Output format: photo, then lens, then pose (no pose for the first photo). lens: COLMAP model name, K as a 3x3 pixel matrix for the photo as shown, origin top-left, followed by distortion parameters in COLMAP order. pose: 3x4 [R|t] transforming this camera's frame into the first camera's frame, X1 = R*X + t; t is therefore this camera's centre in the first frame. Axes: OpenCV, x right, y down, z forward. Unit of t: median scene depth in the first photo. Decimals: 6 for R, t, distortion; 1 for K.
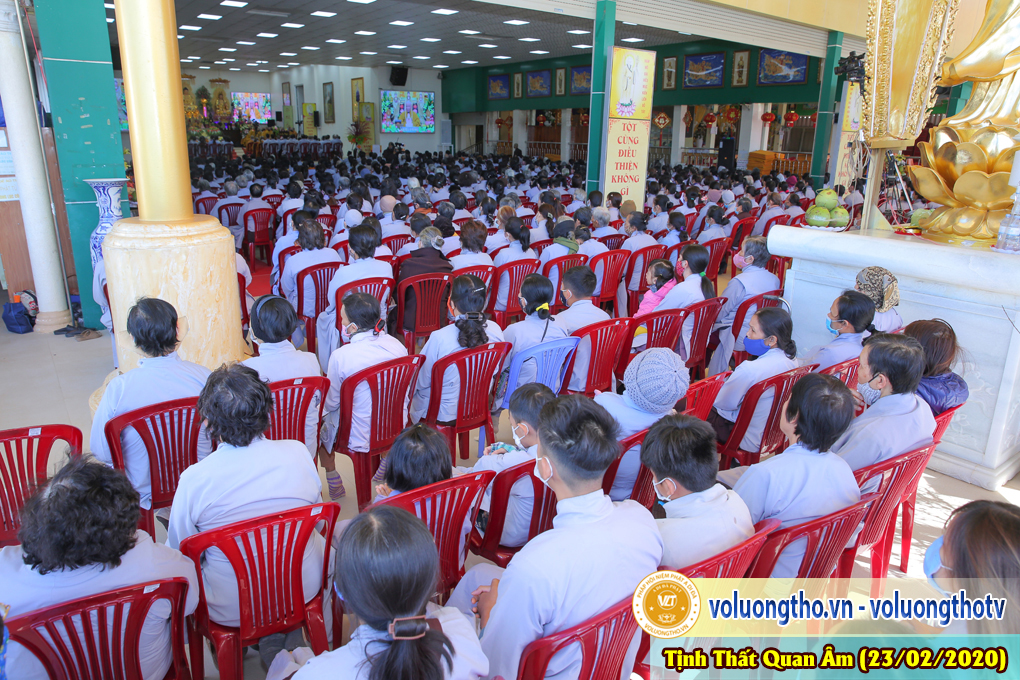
lens RADIAL K [[685.9, 0, 519.0], [0, 685.9, 335.0], [0, 0, 1]] dist [-0.076325, 0.040018]
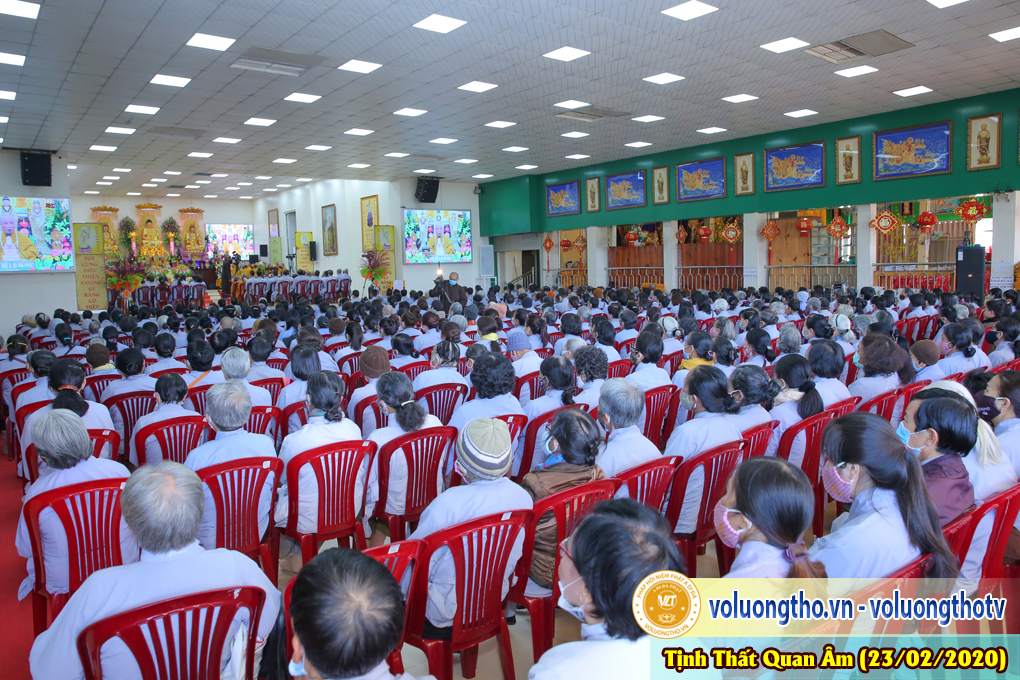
lens RADIAL K [[685.9, 0, 500.3], [0, 685.9, 338.7], [0, 0, 1]] dist [-0.076325, 0.040018]
pose [[0.998963, -0.042543, 0.016238, -0.109697], [0.044793, 0.982239, -0.182207, -0.072044], [-0.008198, 0.182746, 0.983126, 0.263858]]
